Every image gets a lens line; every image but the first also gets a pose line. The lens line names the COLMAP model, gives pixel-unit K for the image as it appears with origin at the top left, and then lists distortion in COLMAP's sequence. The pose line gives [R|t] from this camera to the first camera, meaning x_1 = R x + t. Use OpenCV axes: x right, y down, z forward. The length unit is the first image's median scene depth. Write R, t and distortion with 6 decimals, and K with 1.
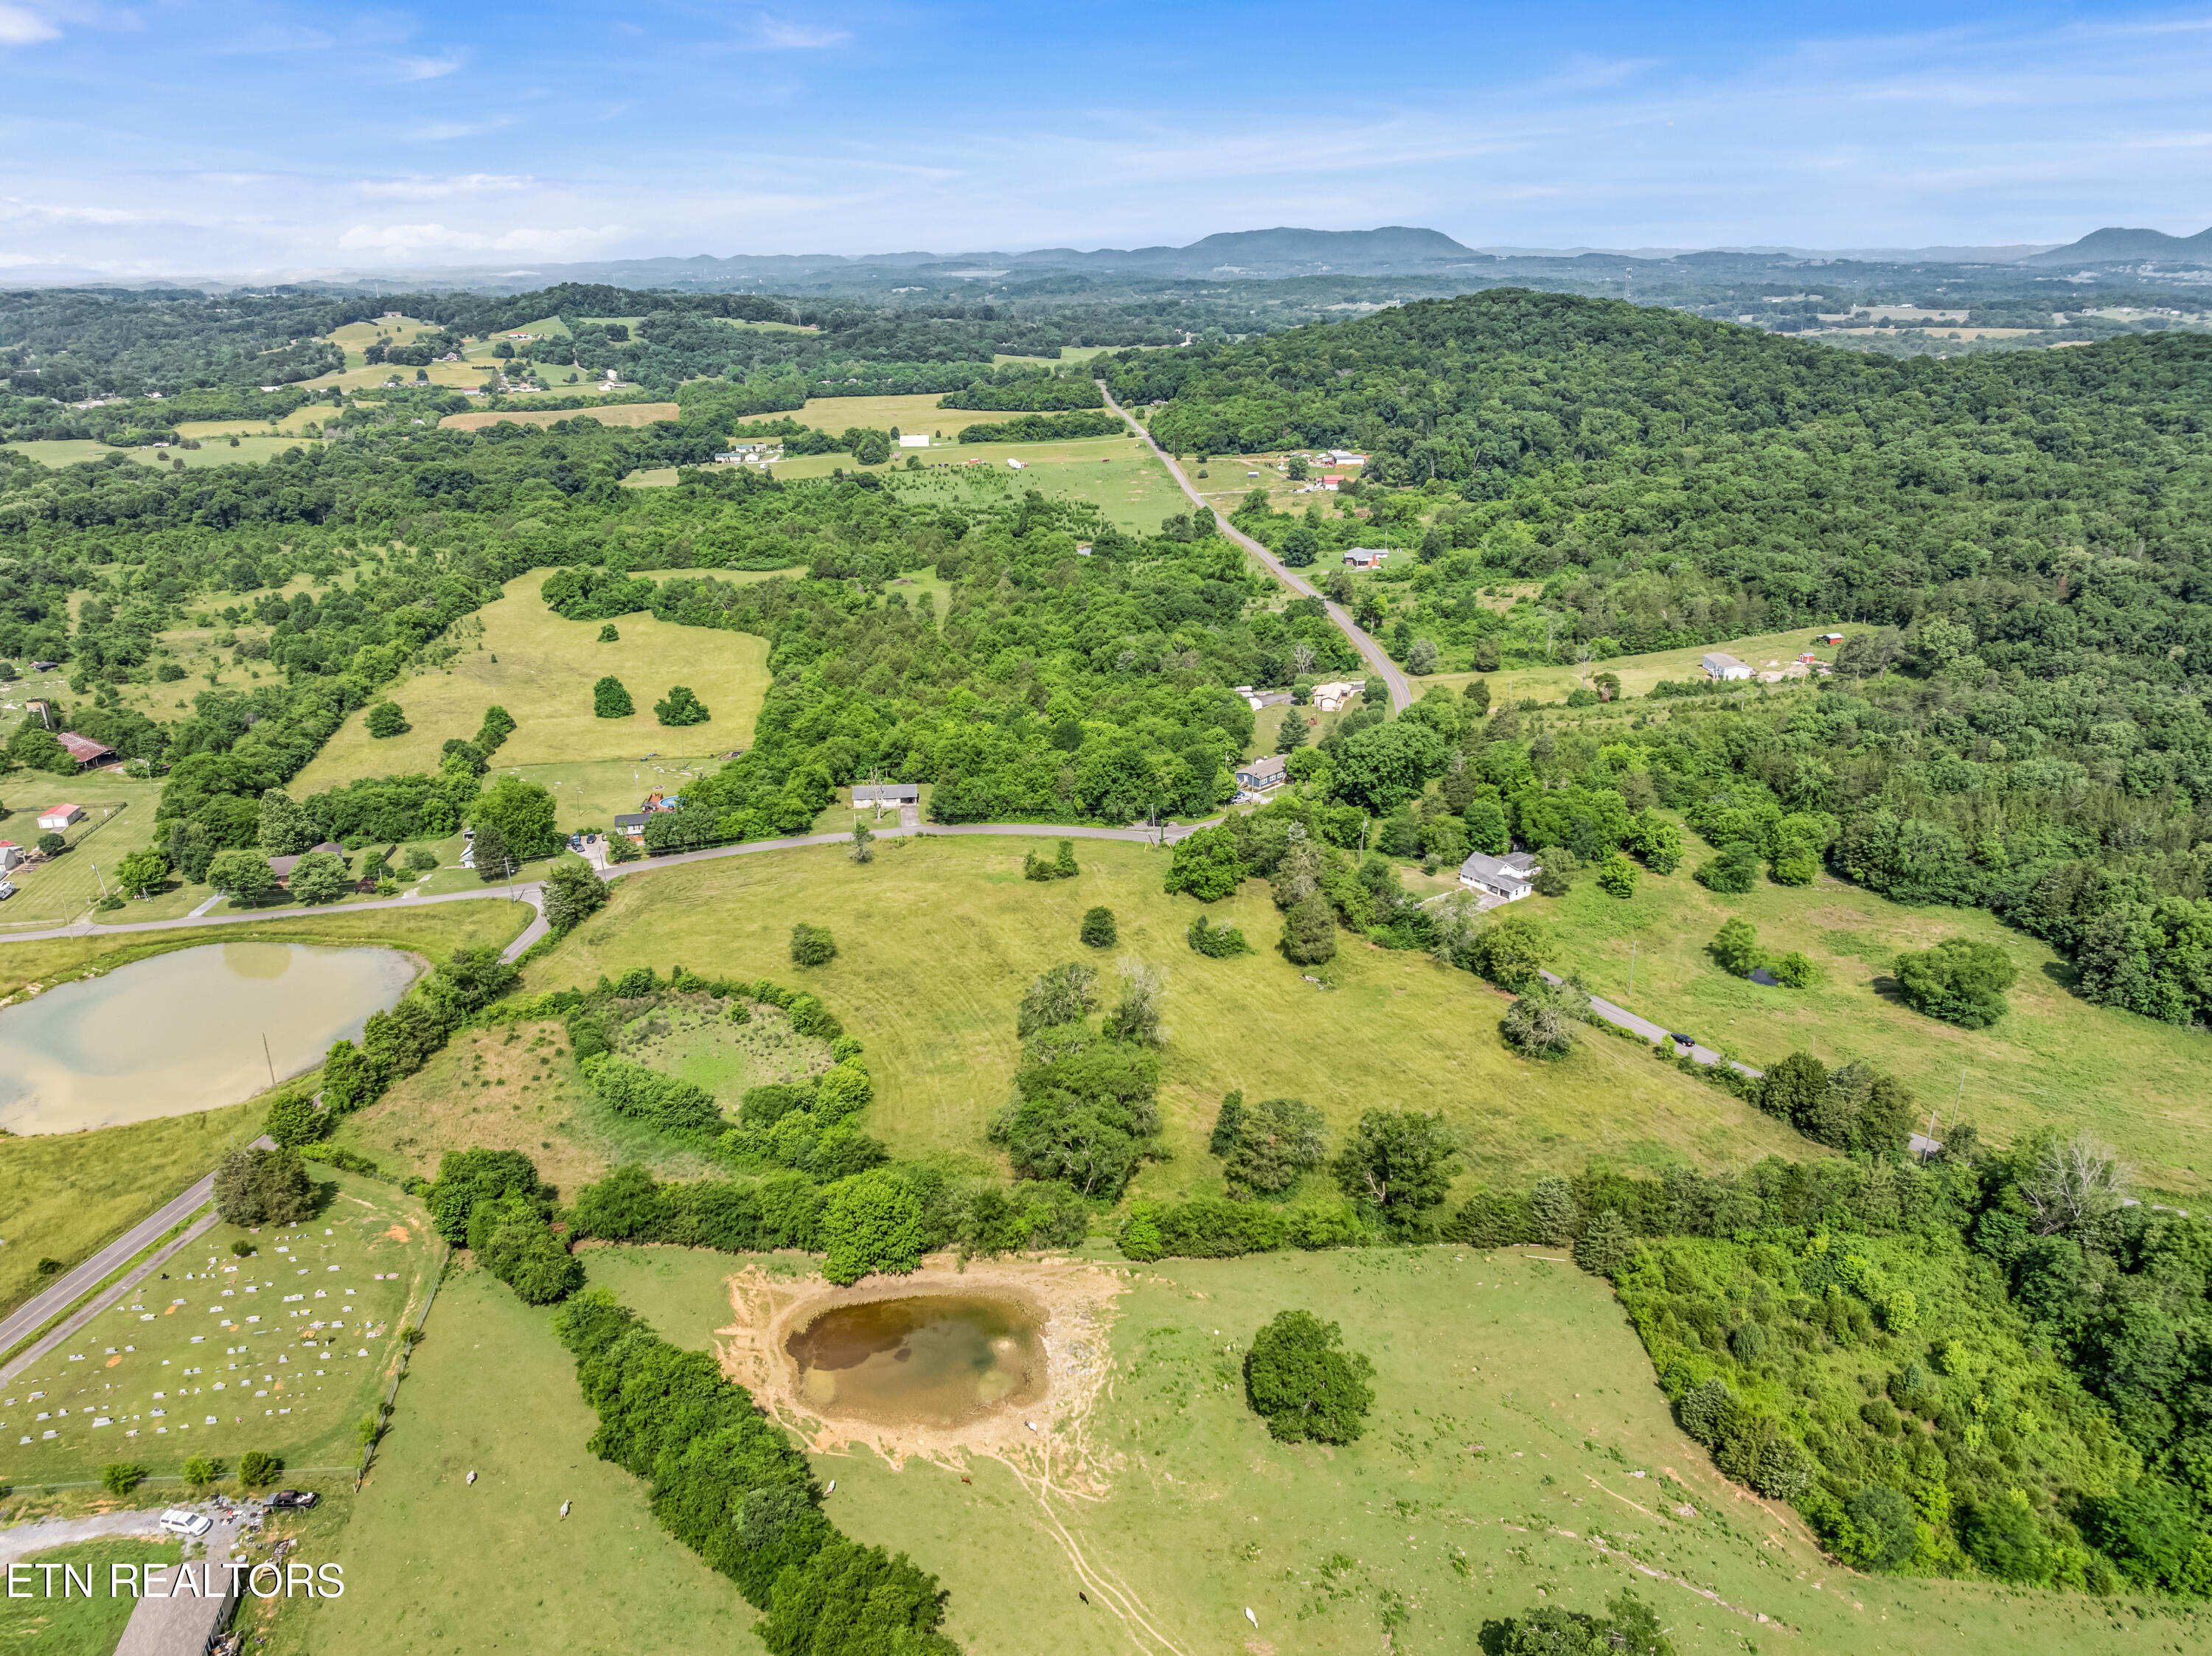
lens RADIAL K [[1585.9, 0, 1114.6], [0, 1585.9, 815.7], [0, 0, 1]] dist [-0.024555, -0.025379]
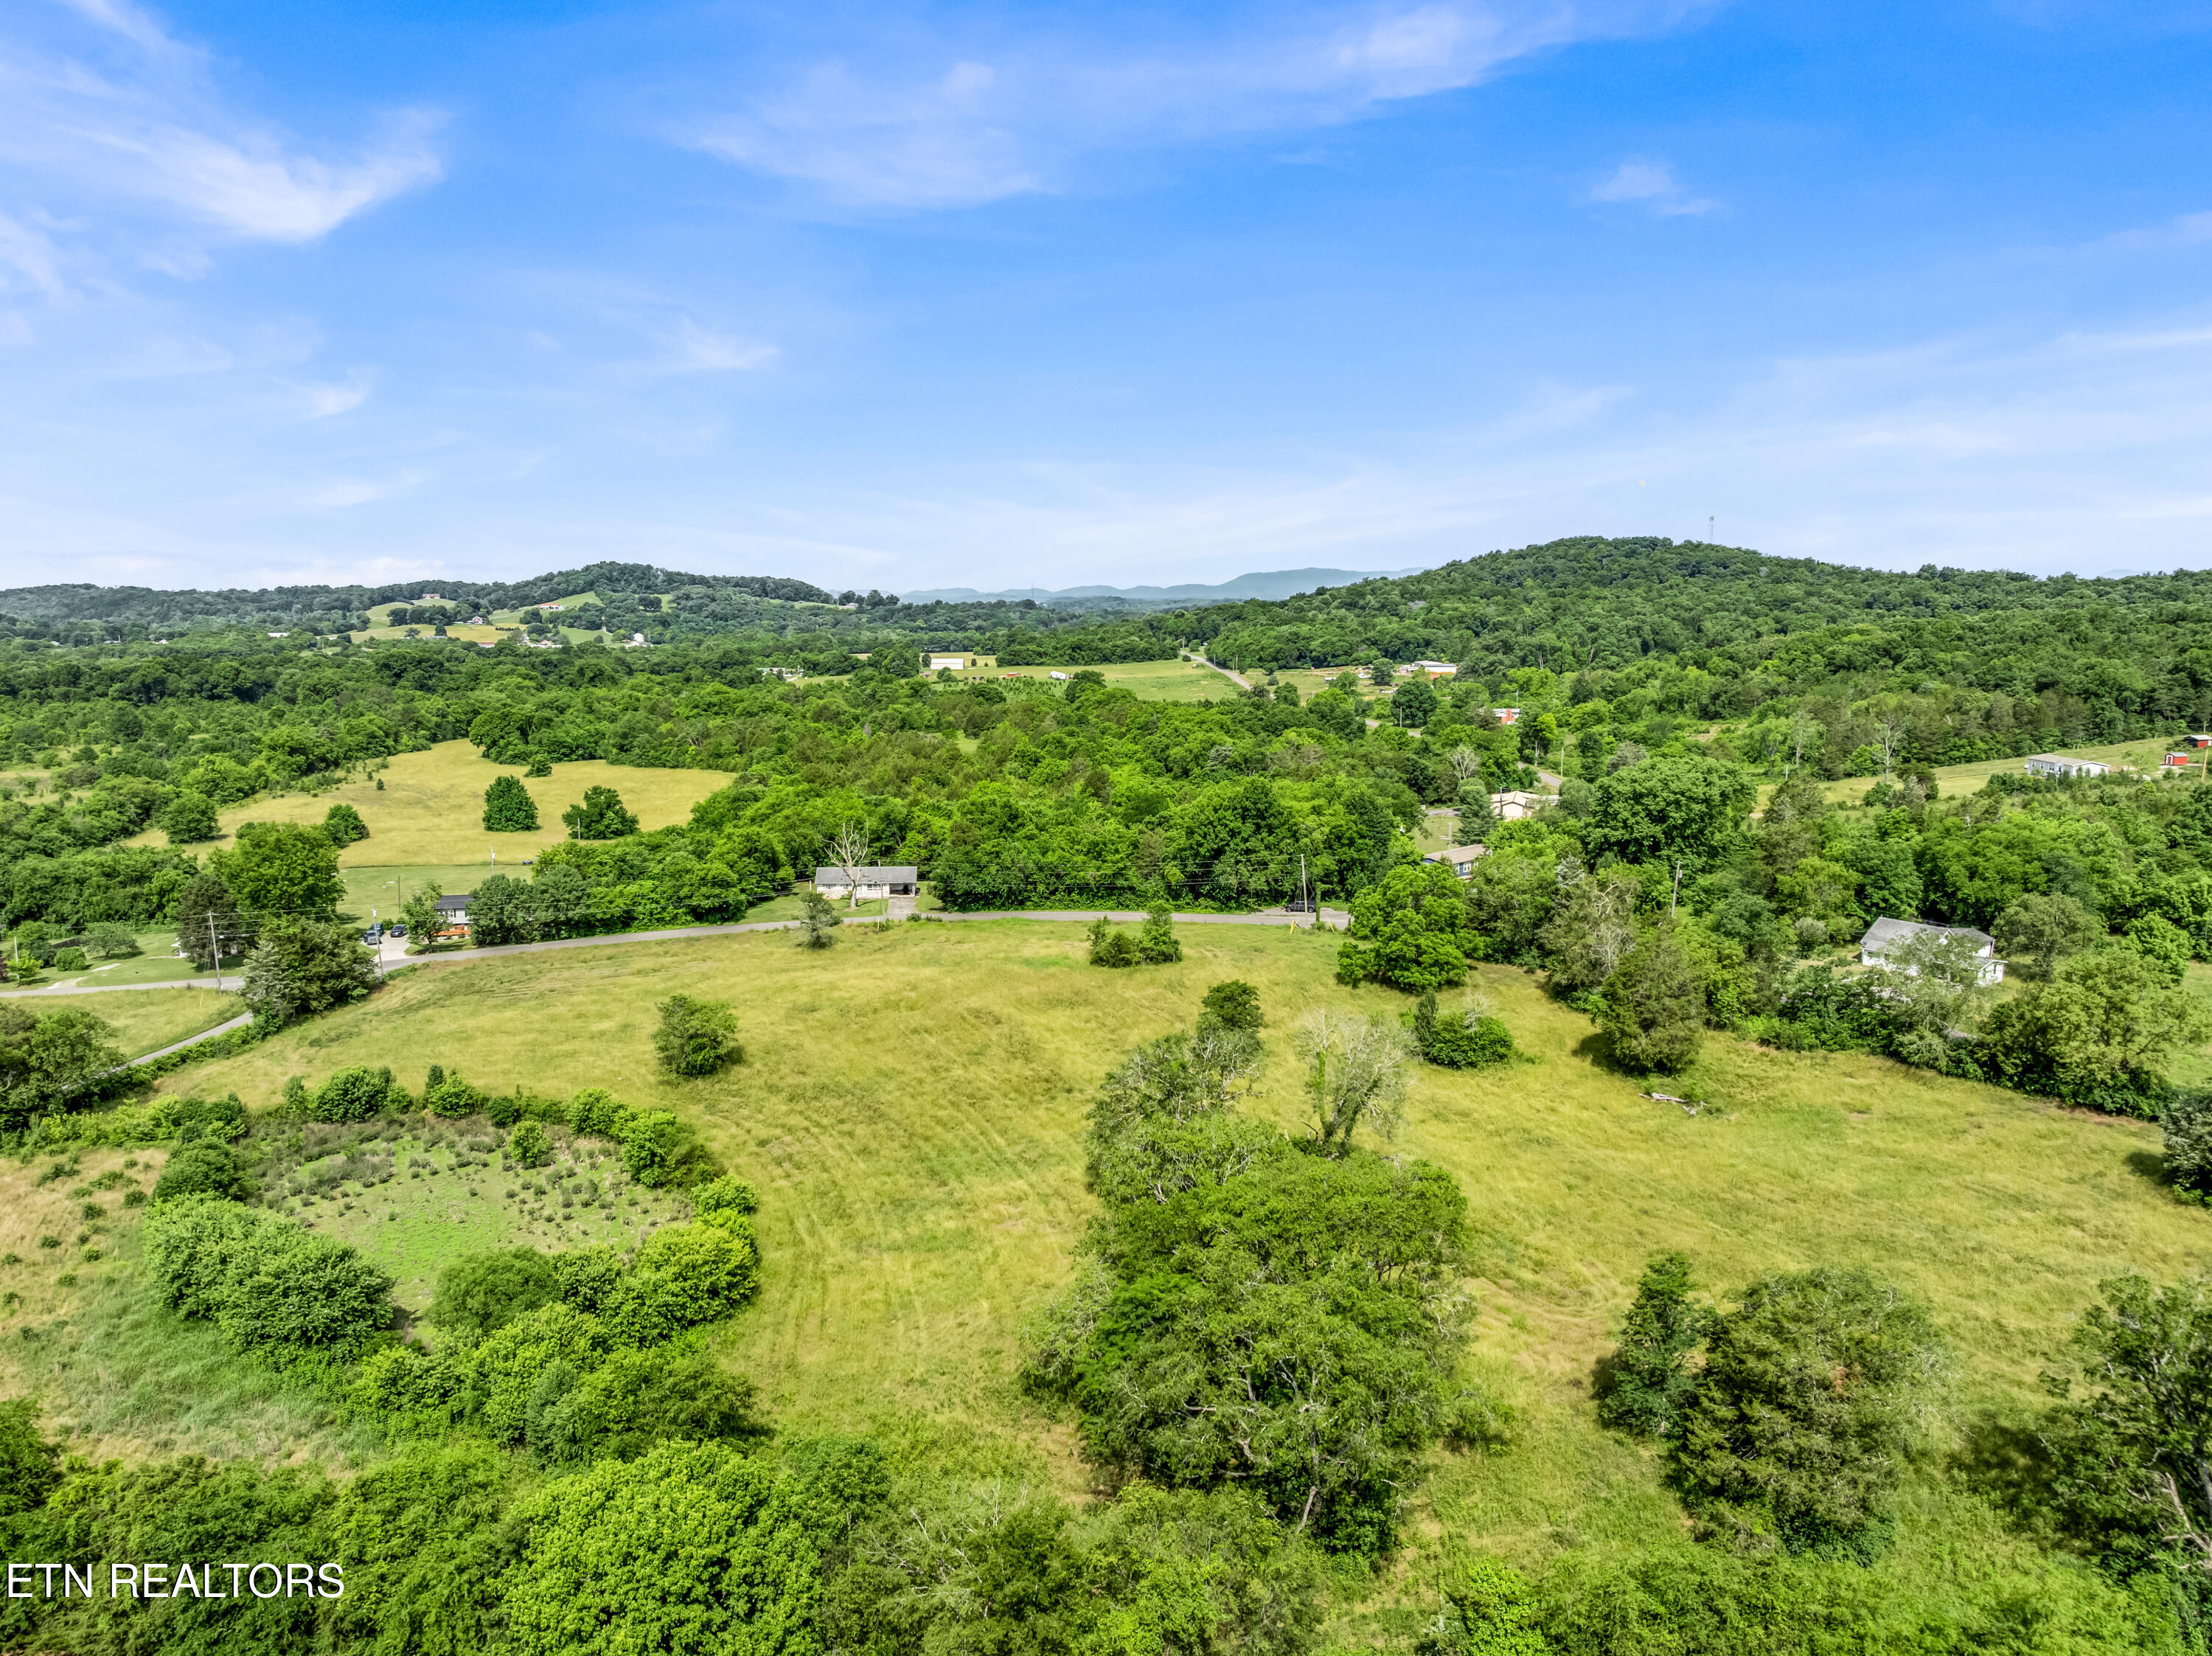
lens RADIAL K [[1585.9, 0, 1114.6], [0, 1585.9, 815.7], [0, 0, 1]] dist [-0.024555, -0.025379]
pose [[0.999727, 0.012078, -0.020011, -0.033411], [-0.015909, 0.978836, -0.204029, 0.095953], [0.017124, 0.204292, 0.978760, 0.387658]]
